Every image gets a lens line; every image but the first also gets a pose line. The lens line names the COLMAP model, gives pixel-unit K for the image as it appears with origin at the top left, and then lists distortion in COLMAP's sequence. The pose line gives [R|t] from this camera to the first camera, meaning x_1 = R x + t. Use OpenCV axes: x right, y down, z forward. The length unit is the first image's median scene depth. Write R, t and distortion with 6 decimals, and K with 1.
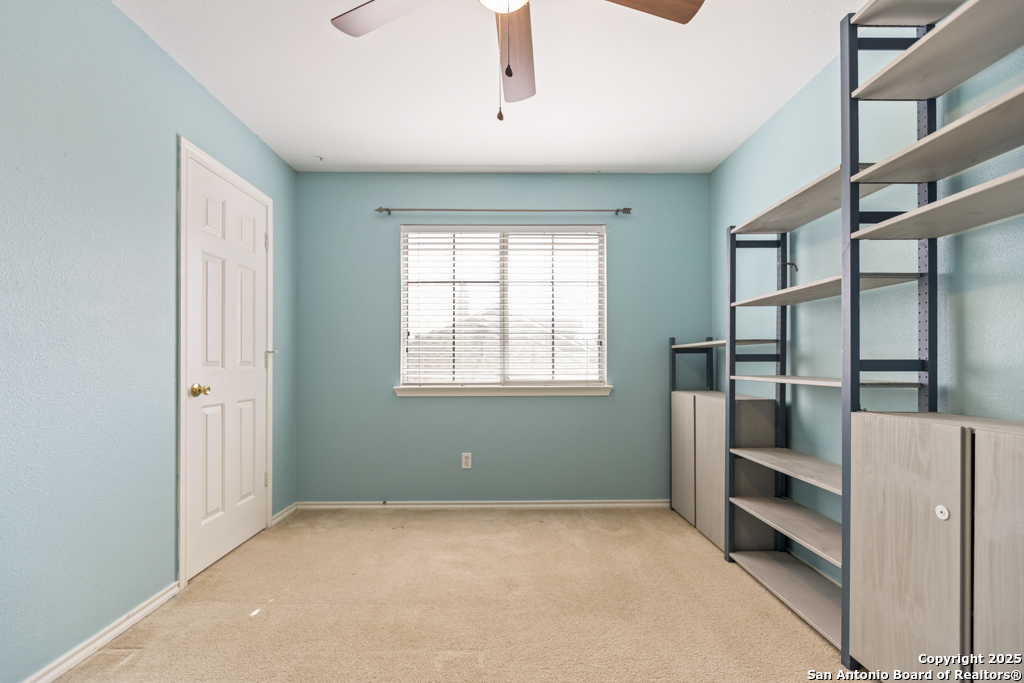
lens RADIAL K [[458.3, 0, 508.2], [0, 458.3, 357.5], [0, 0, 1]] dist [-0.001070, -0.001347]
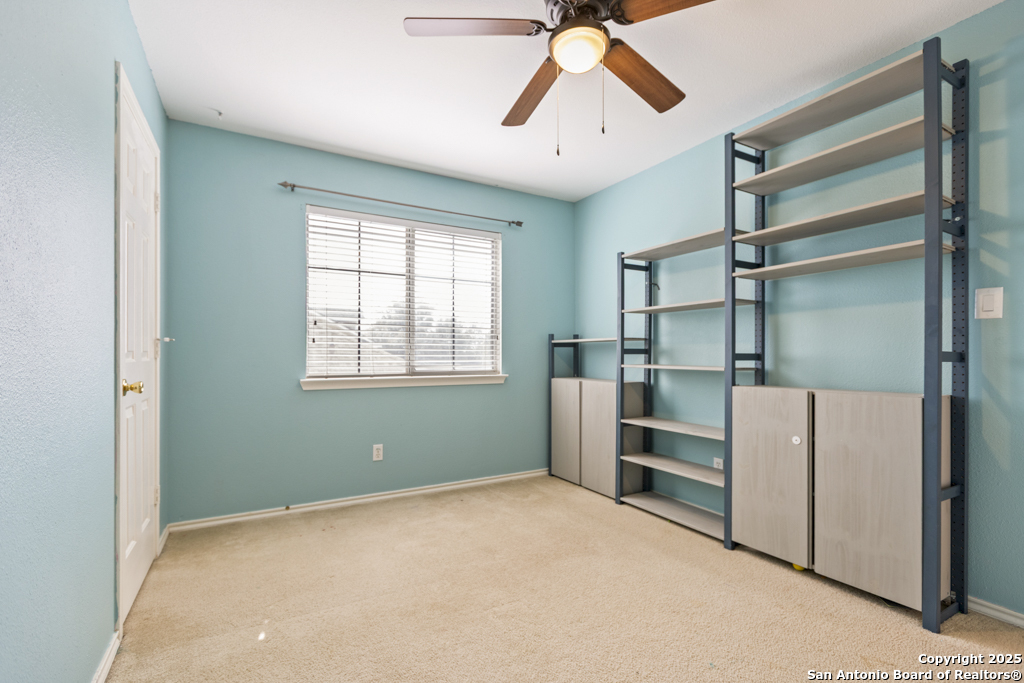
lens RADIAL K [[458.3, 0, 503.7], [0, 458.3, 350.2], [0, 0, 1]] dist [-0.001070, -0.001347]
pose [[0.876033, 0.008251, 0.482180, -0.382076], [-0.009442, 0.999955, 0.000044, 0.000479], [-0.482158, -0.004591, 0.876072, -0.001155]]
